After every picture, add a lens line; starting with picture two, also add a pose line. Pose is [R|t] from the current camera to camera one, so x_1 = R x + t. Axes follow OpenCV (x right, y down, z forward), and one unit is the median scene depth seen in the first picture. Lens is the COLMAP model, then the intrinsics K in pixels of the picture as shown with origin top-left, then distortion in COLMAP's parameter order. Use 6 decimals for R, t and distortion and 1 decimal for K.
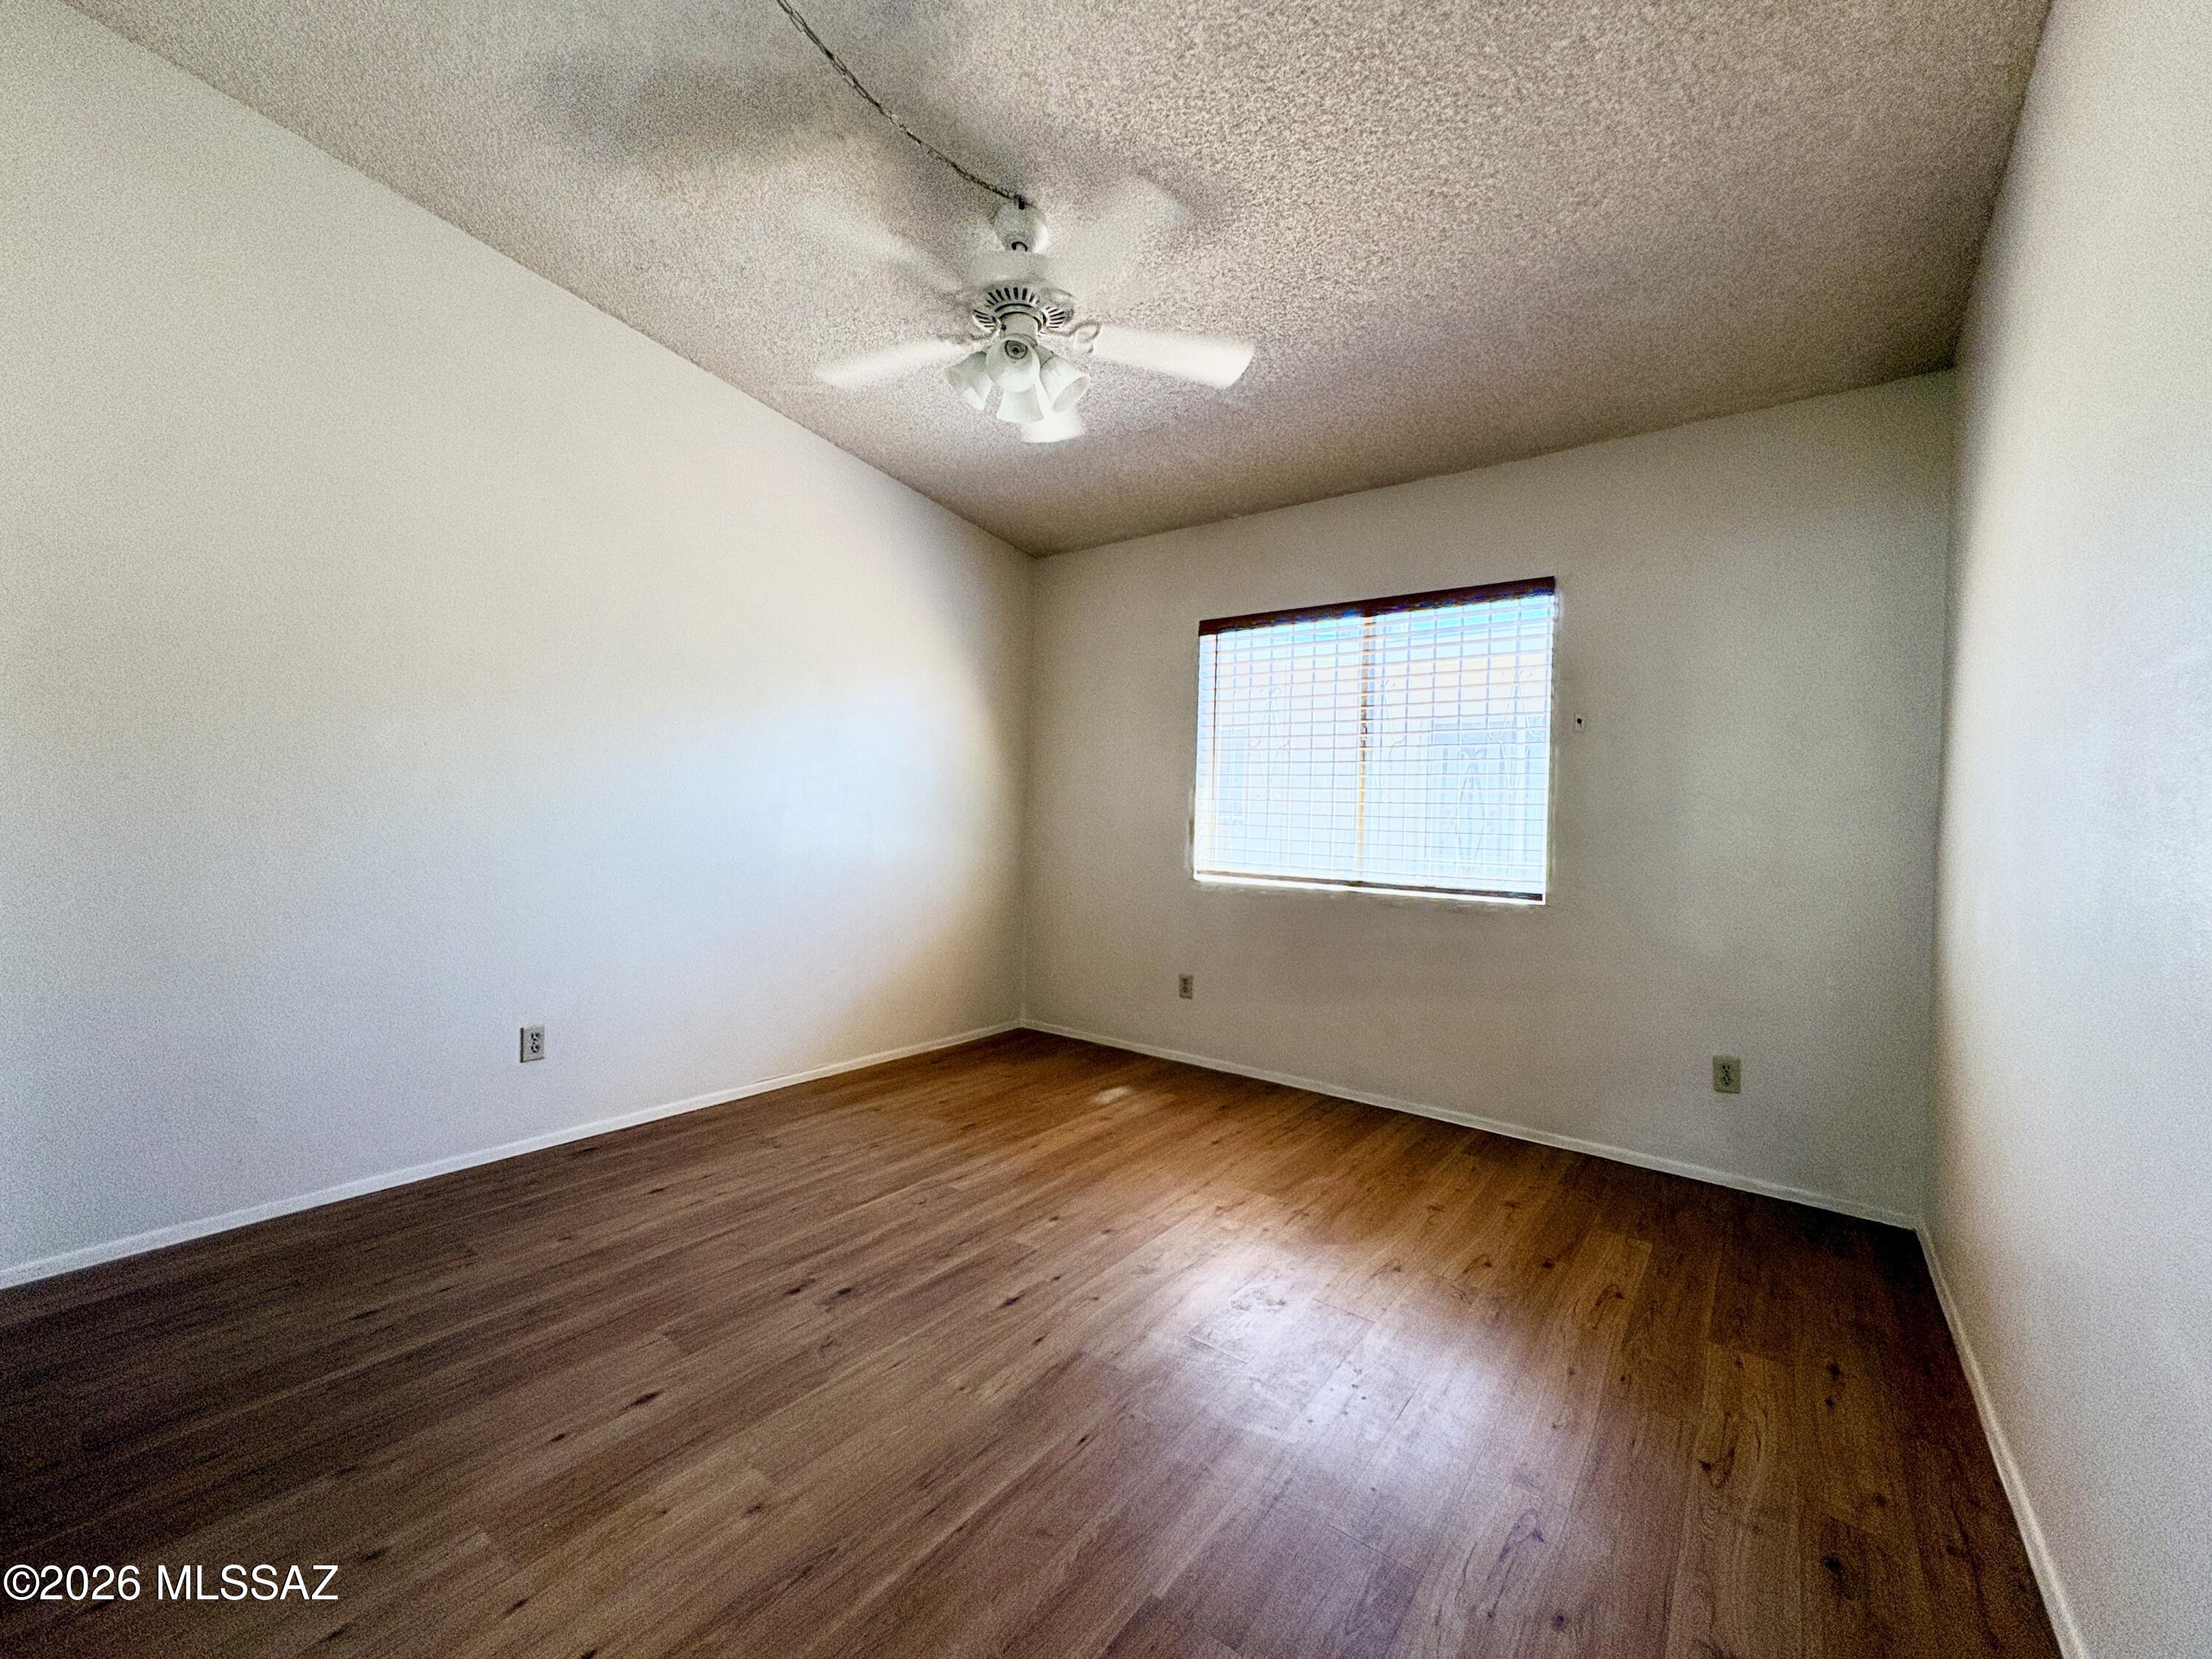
lens RADIAL K [[879.6, 0, 1108.1], [0, 879.6, 826.6], [0, 0, 1]] dist [-0.000111, 0.000428]
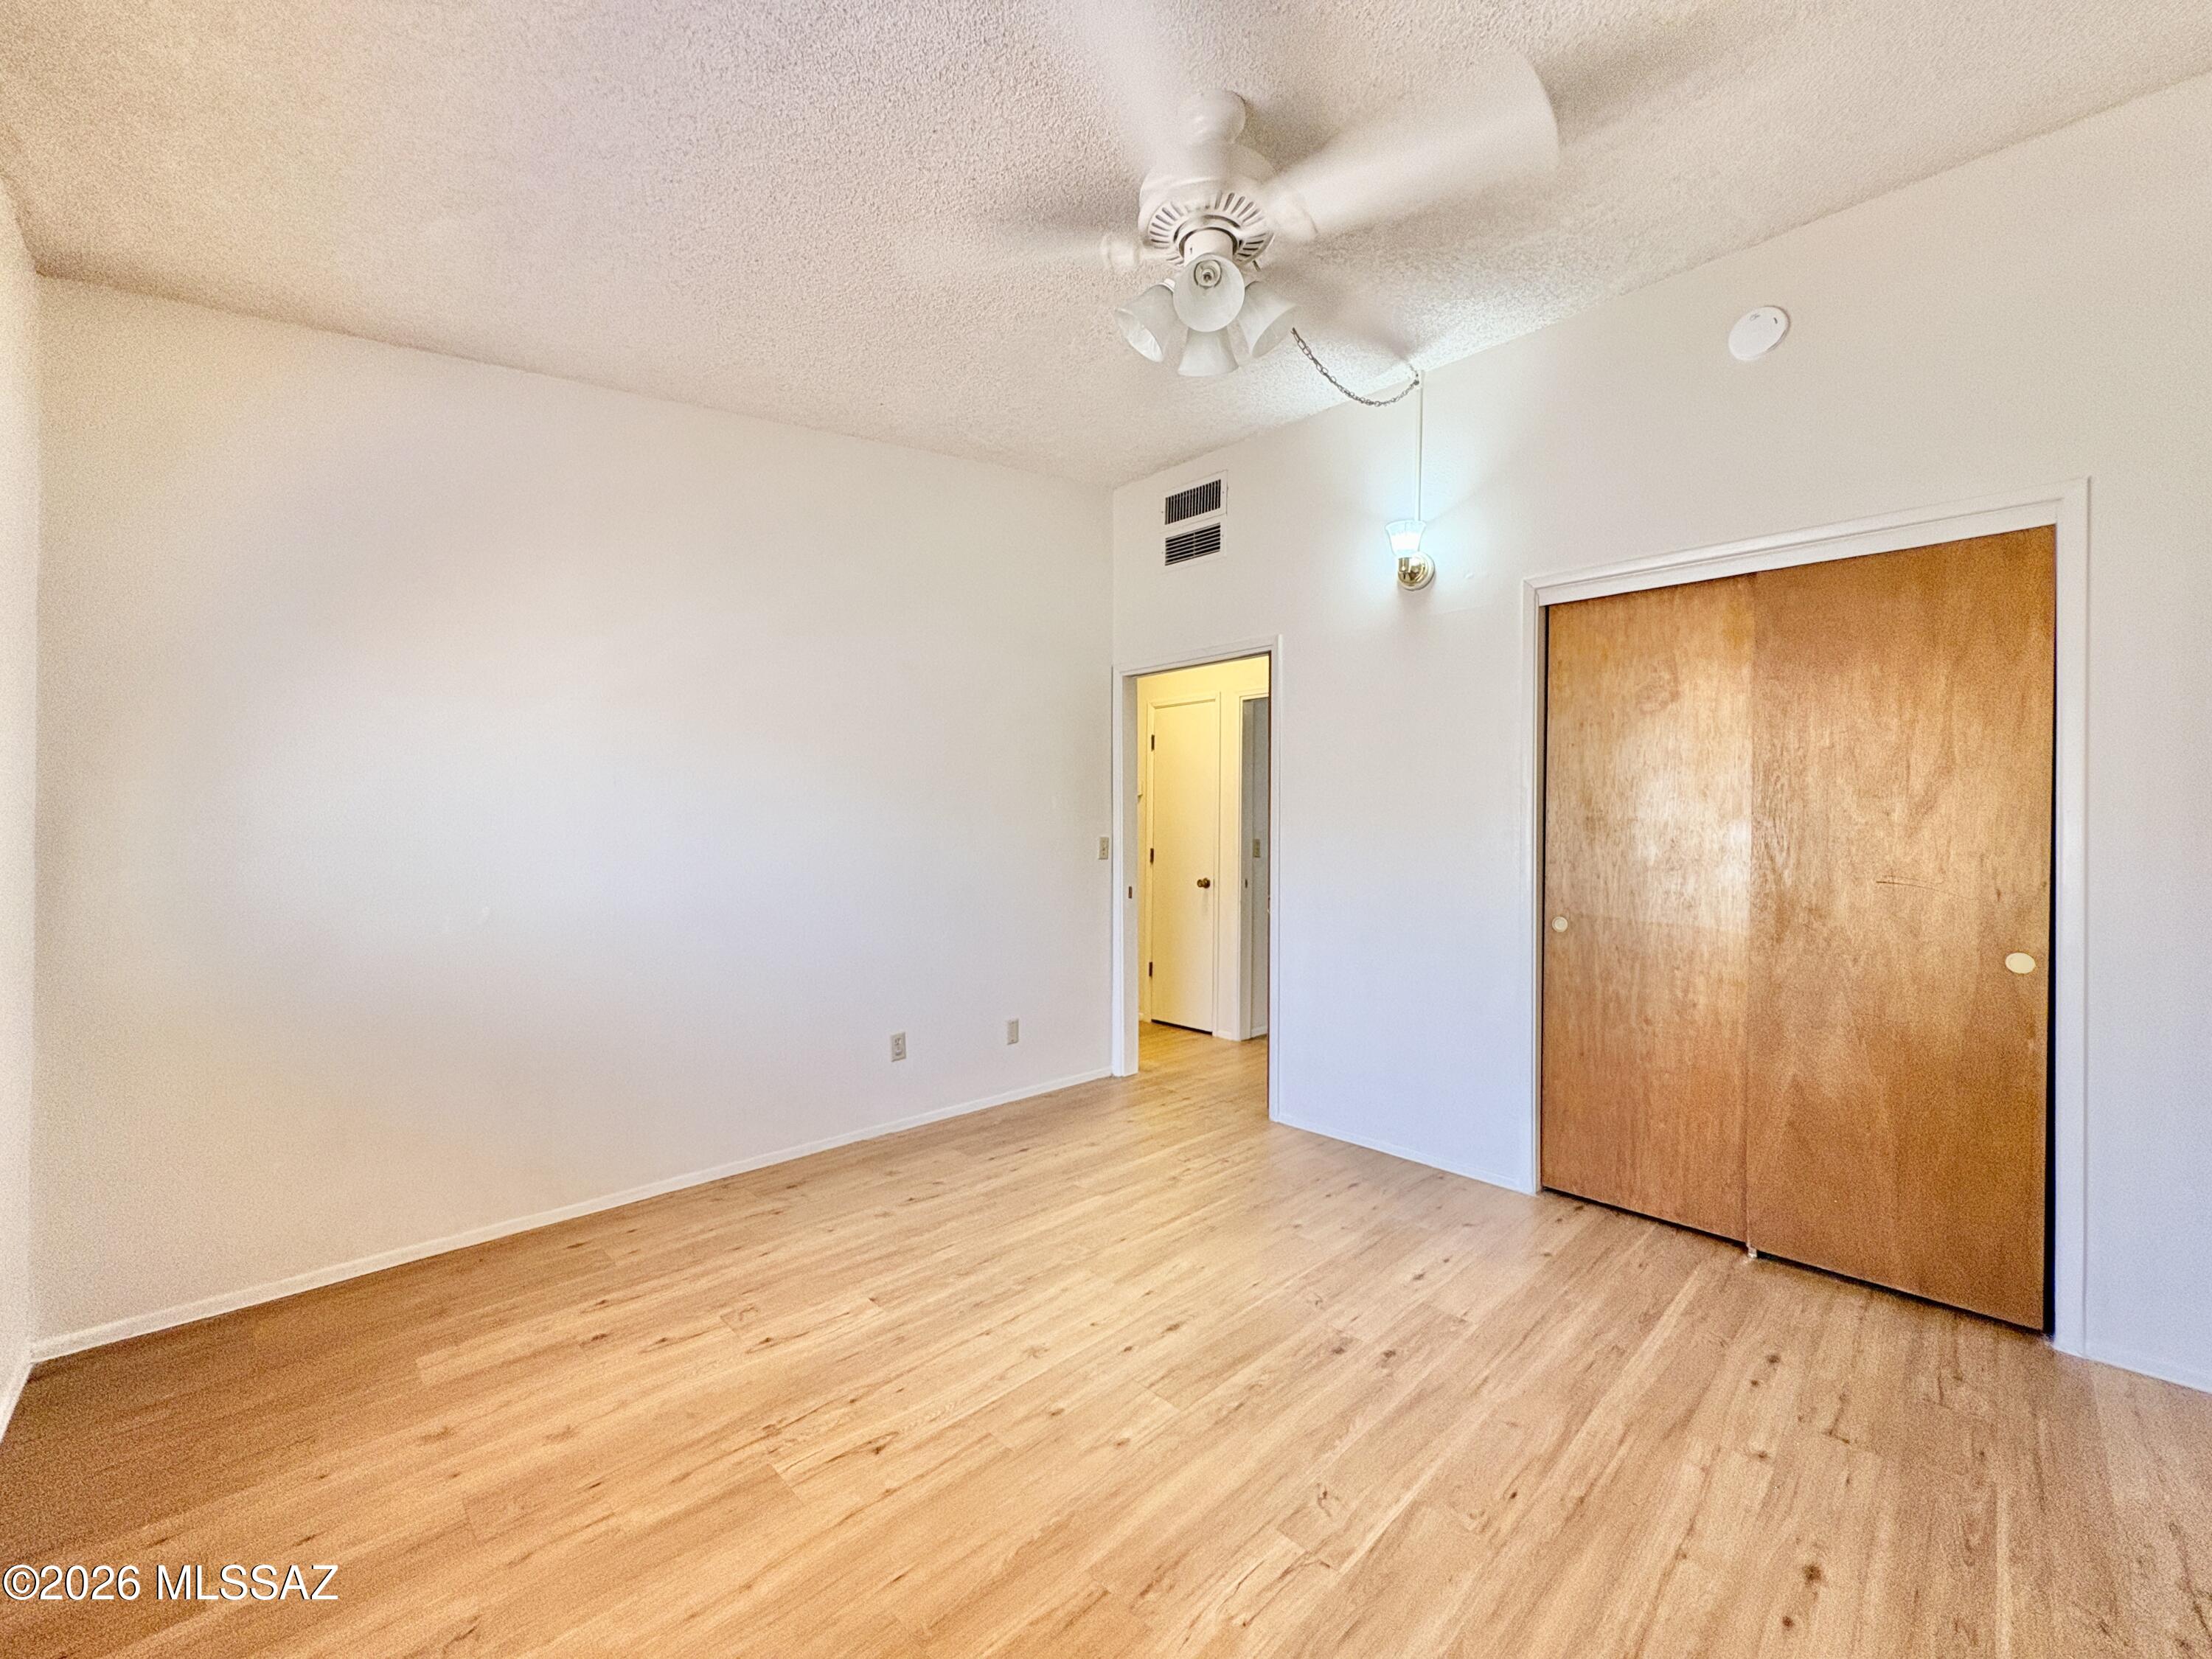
lens RADIAL K [[879.6, 0, 1108.1], [0, 879.6, 826.6], [0, 0, 1]] dist [-0.000111, 0.000428]
pose [[-0.989420, -0.034845, 0.140832, -0.139926], [-0.033601, 0.999373, 0.011201, -0.067051], [-0.141134, 0.006350, -0.989970, 1.791891]]
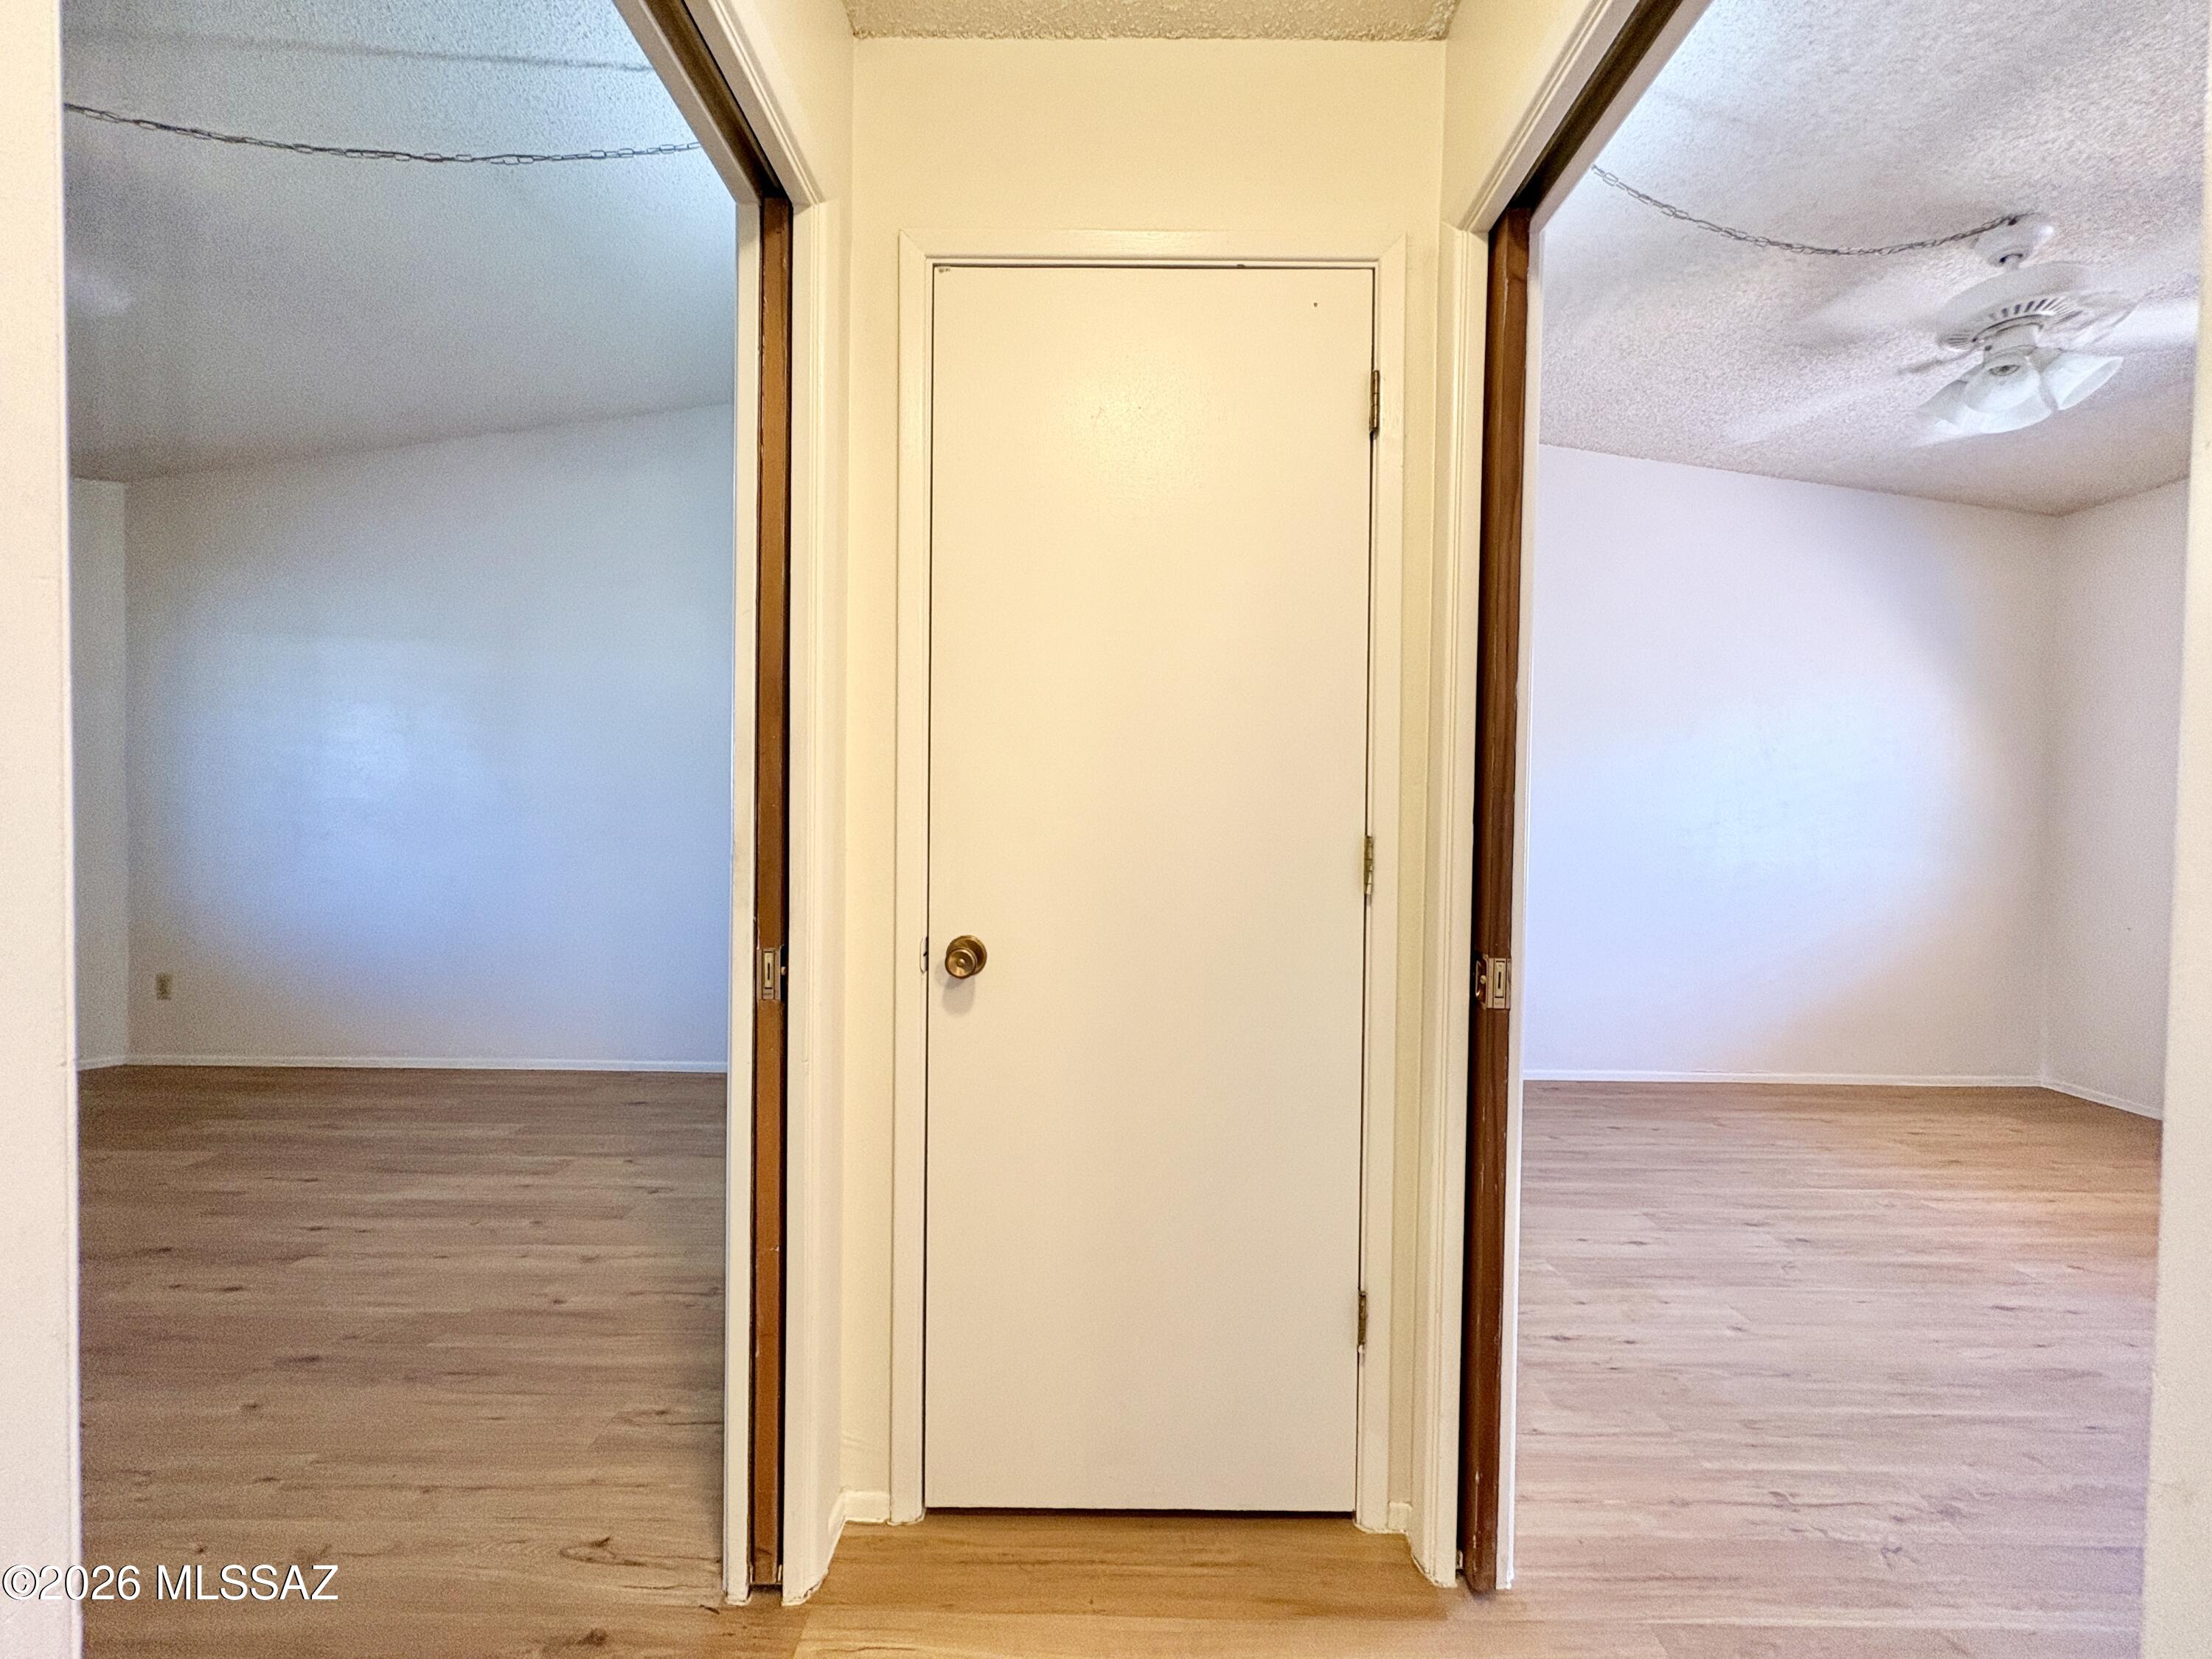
lens RADIAL K [[879.6, 0, 1108.1], [0, 879.6, 826.6], [0, 0, 1]] dist [-0.000111, 0.000428]
pose [[0.600052, -0.008355, -0.799918, 0.076603], [-0.003995, 0.999902, -0.013440, -0.002942], [0.799951, 0.011260, 0.599959, -0.397055]]
